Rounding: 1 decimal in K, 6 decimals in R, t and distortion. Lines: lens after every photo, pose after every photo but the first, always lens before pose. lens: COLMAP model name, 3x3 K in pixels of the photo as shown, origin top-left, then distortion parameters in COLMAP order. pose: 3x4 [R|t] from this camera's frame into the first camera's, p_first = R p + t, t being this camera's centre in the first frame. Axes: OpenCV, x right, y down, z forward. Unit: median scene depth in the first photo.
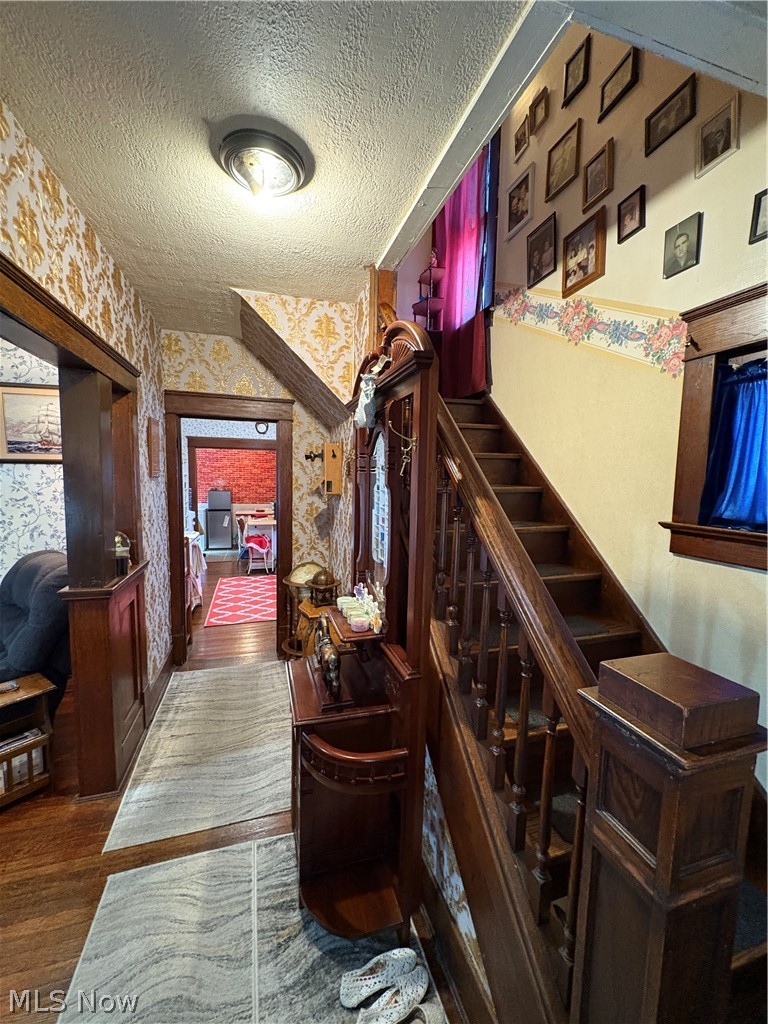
lens RADIAL K [[408.9, 0, 382.3], [0, 408.9, 510.7], [0, 0, 1]] dist [-0.005400, 0.000208]
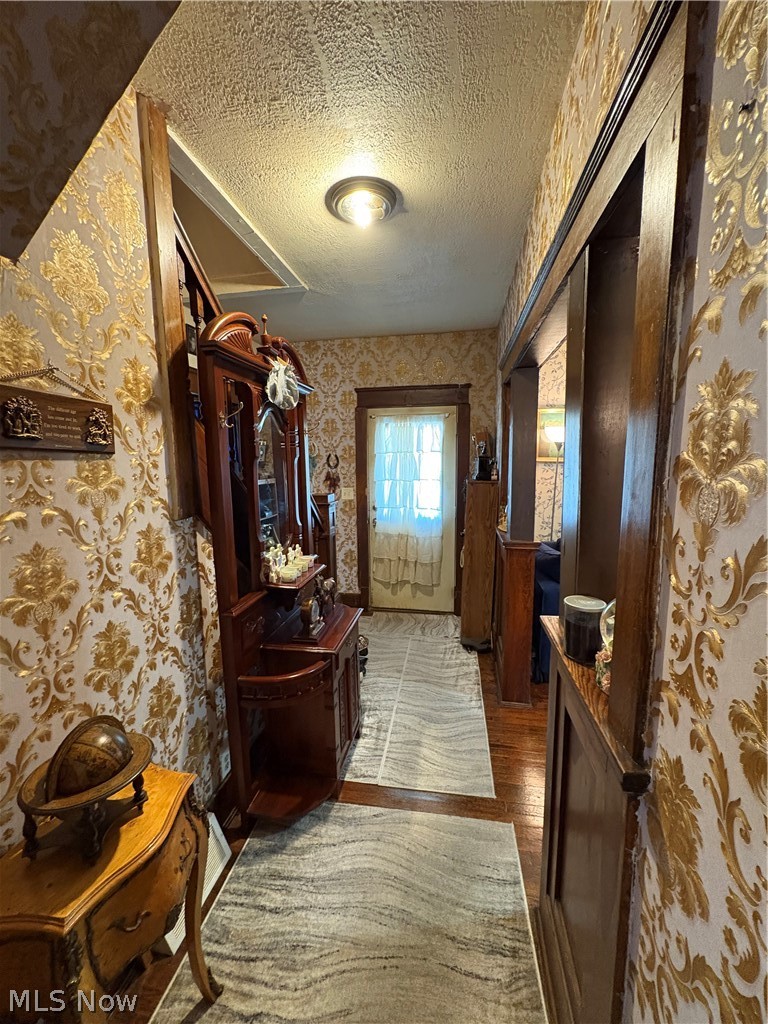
lens RADIAL K [[408.9, 0, 383.1], [0, 408.9, 514.9], [0, 0, 1]] dist [-0.005400, 0.000208]
pose [[-0.892395, -0.067668, 0.446152, -0.790672], [0.035141, 0.975269, 0.218210, -0.142203], [-0.449884, 0.210408, -0.867947, 1.845483]]
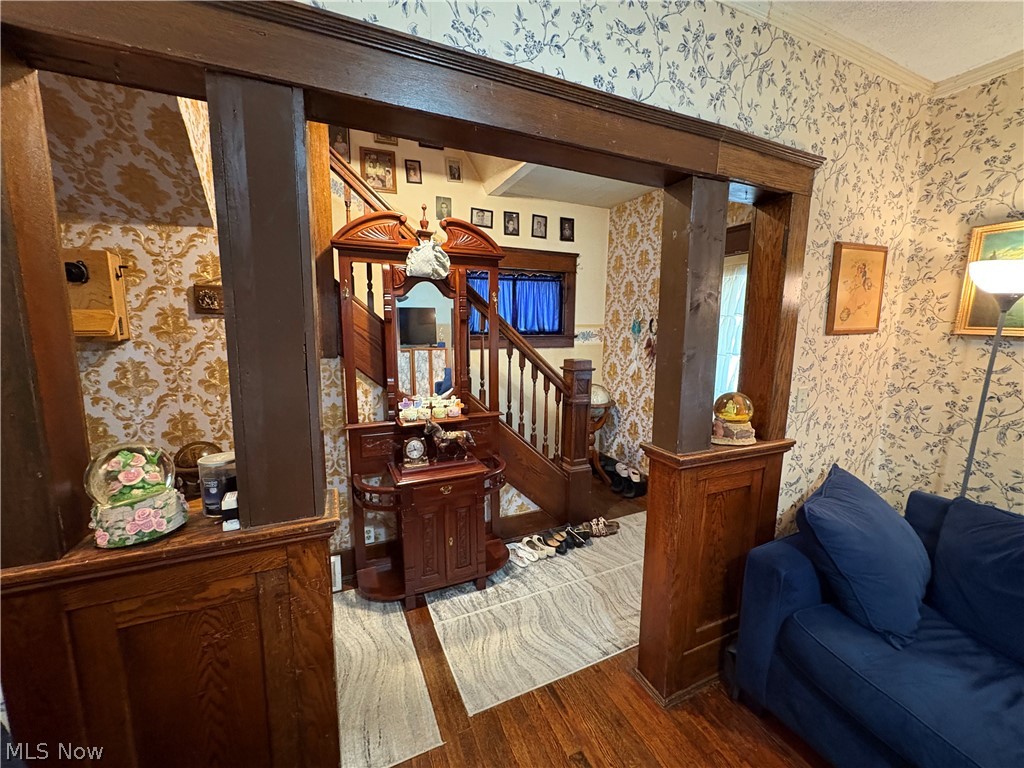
lens RADIAL K [[408.9, 0, 510.5], [0, 408.9, 386.8], [0, 0, 1]] dist [-0.005400, 0.000208]
pose [[-0.128299, -0.167017, 0.977571, -1.424800], [0.074867, 0.981273, 0.177476, -0.064252], [-0.988906, 0.095958, -0.113392, 0.871734]]
